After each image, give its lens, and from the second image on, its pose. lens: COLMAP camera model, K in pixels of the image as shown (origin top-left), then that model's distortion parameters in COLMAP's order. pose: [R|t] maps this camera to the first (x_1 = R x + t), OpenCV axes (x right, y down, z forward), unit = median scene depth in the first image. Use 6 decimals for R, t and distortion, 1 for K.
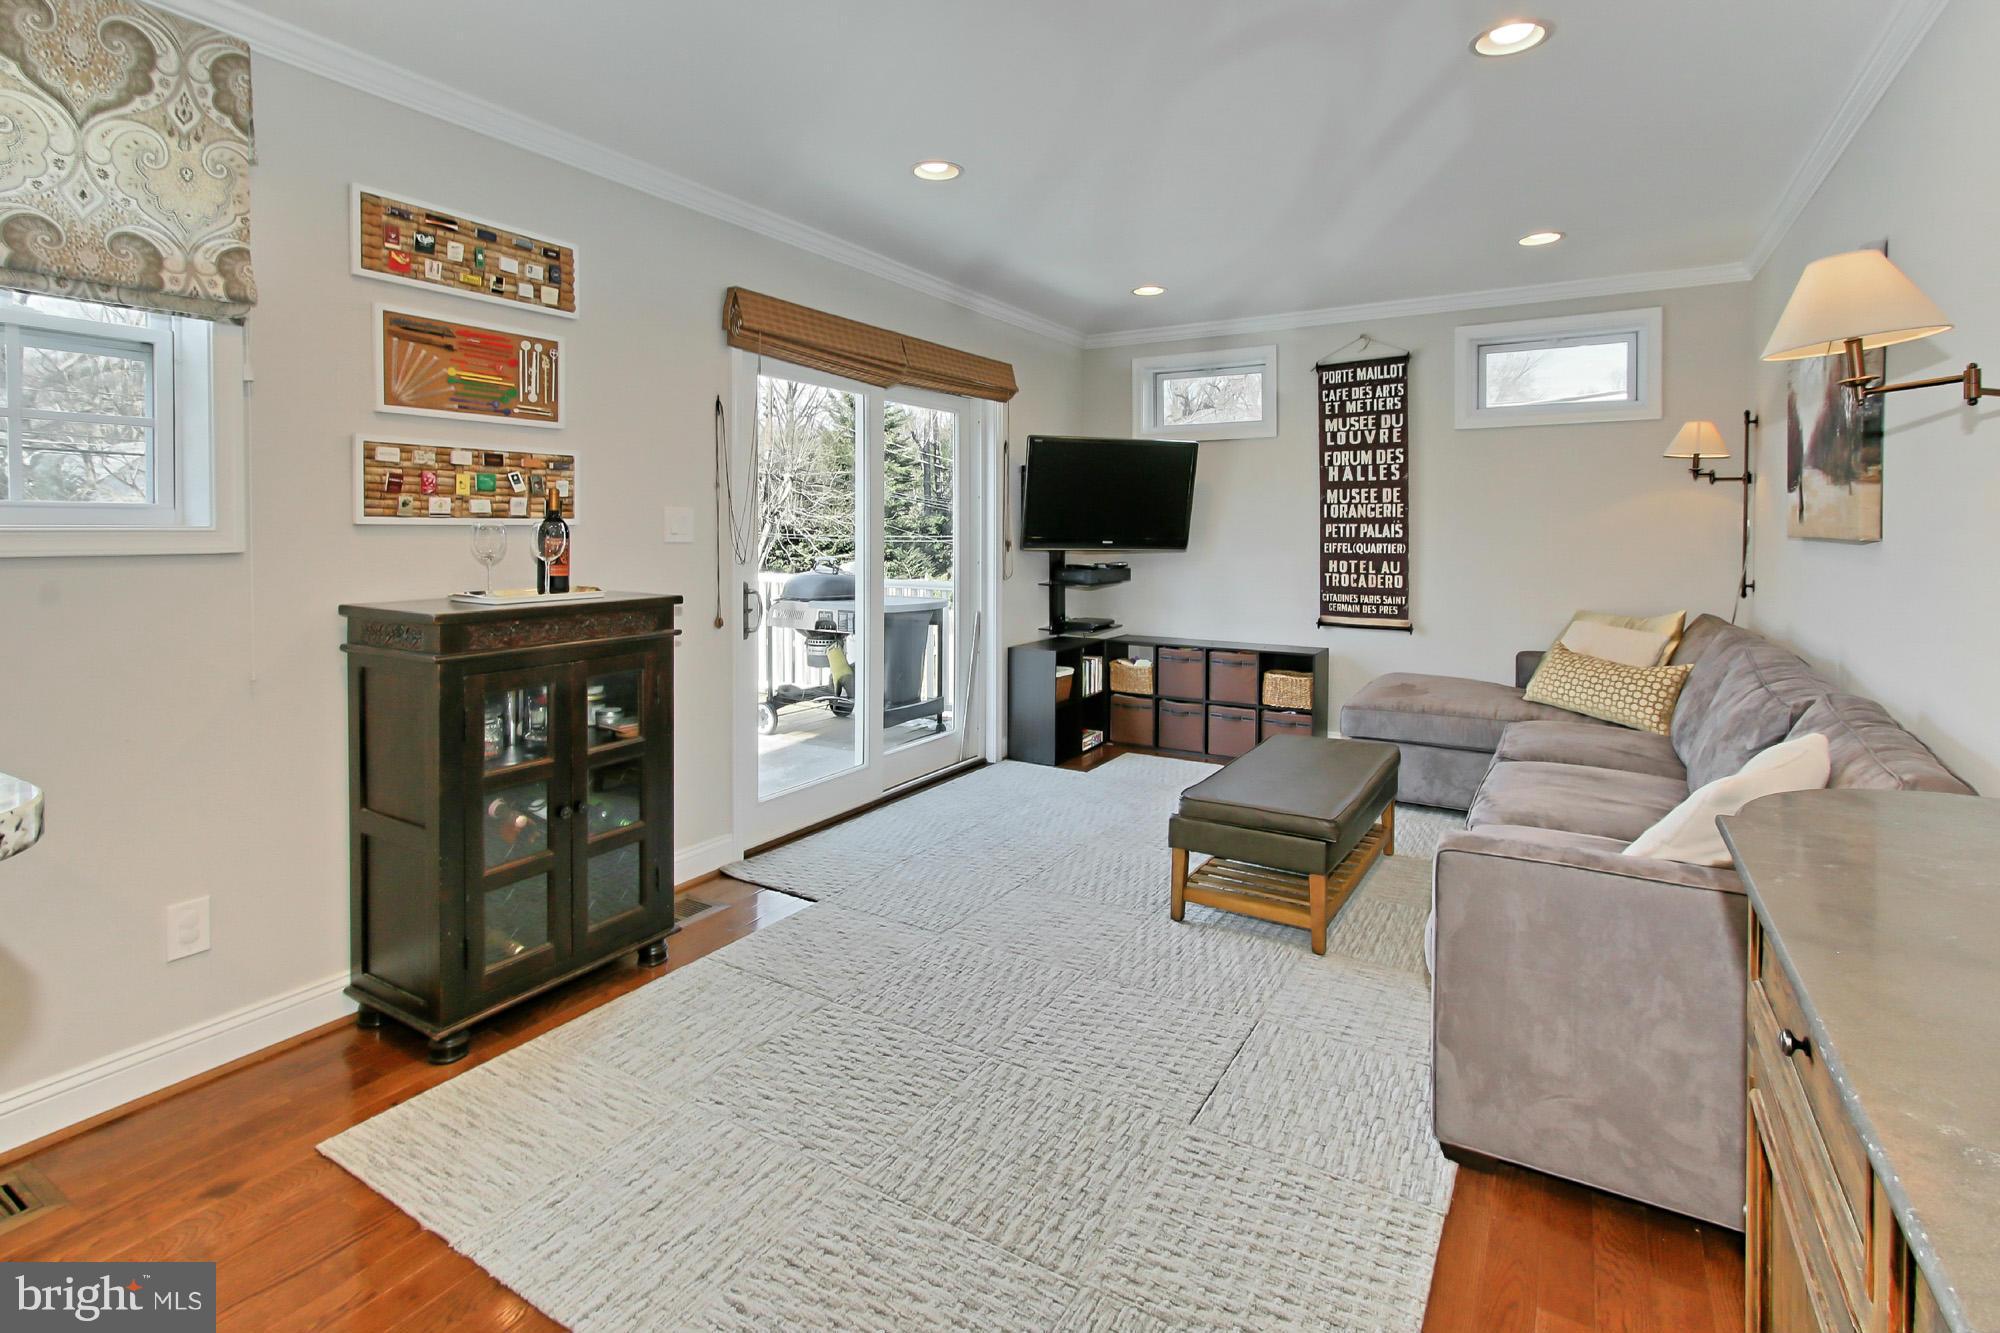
lens RADIAL K [[955.1, 0, 1012.9], [0, 955.1, 544.9], [0, 0, 1]] dist [-0.004062, 0.003832]
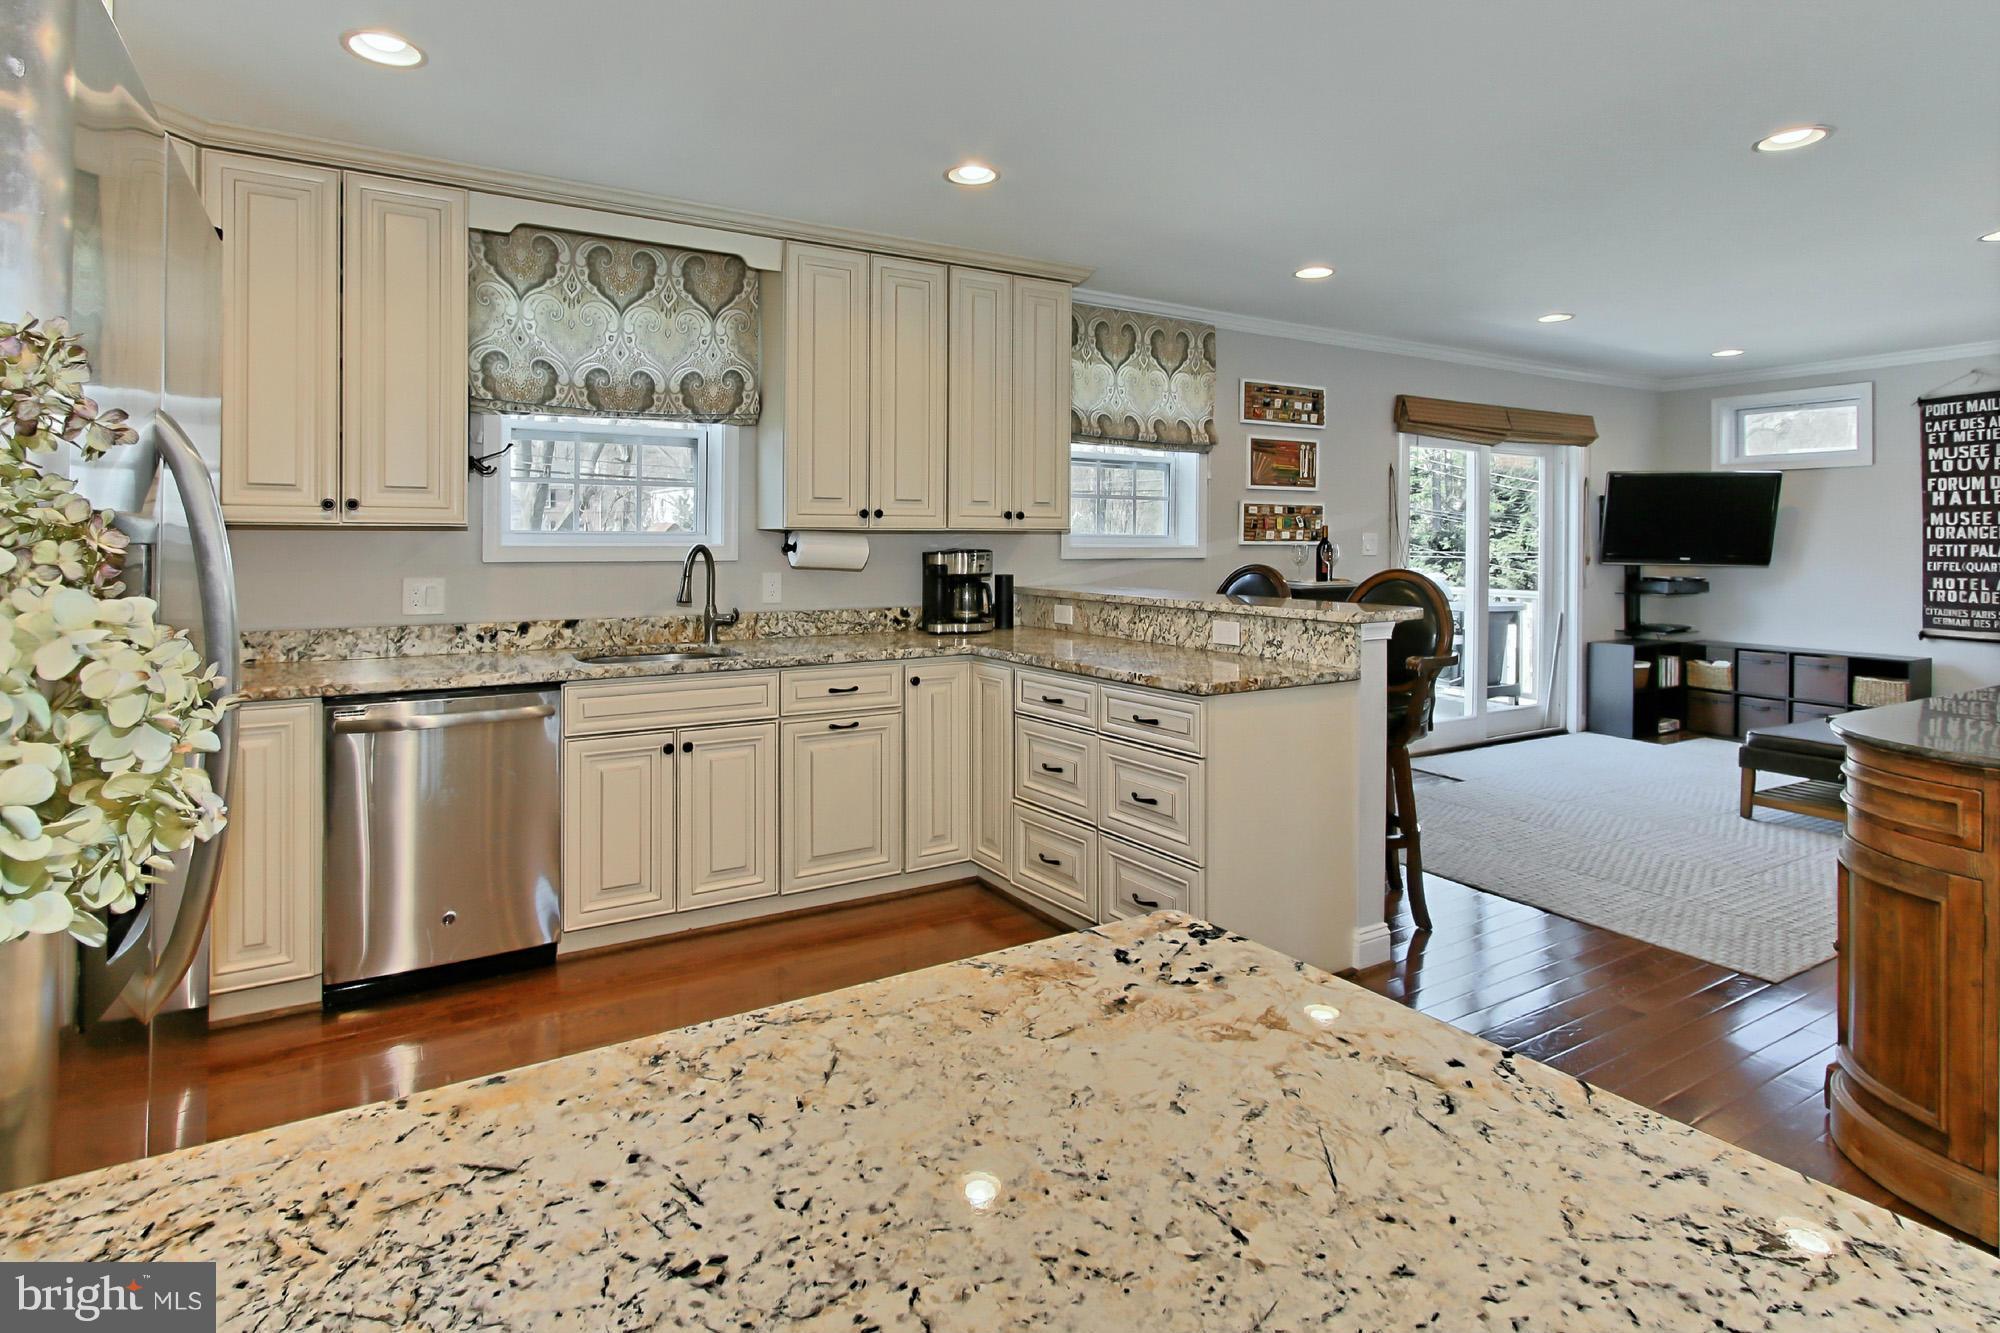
lens RADIAL K [[1056.2, 0, 937.7], [0, 1056.2, 545.8], [0, 0, 1]] dist [-0.005157, 0.003960]
pose [[0.872014, 0.005745, -0.489448, -0.073010], [-0.011859, 0.999886, -0.009392, 0.004568], [0.489338, 0.013995, 0.871982, -0.626829]]
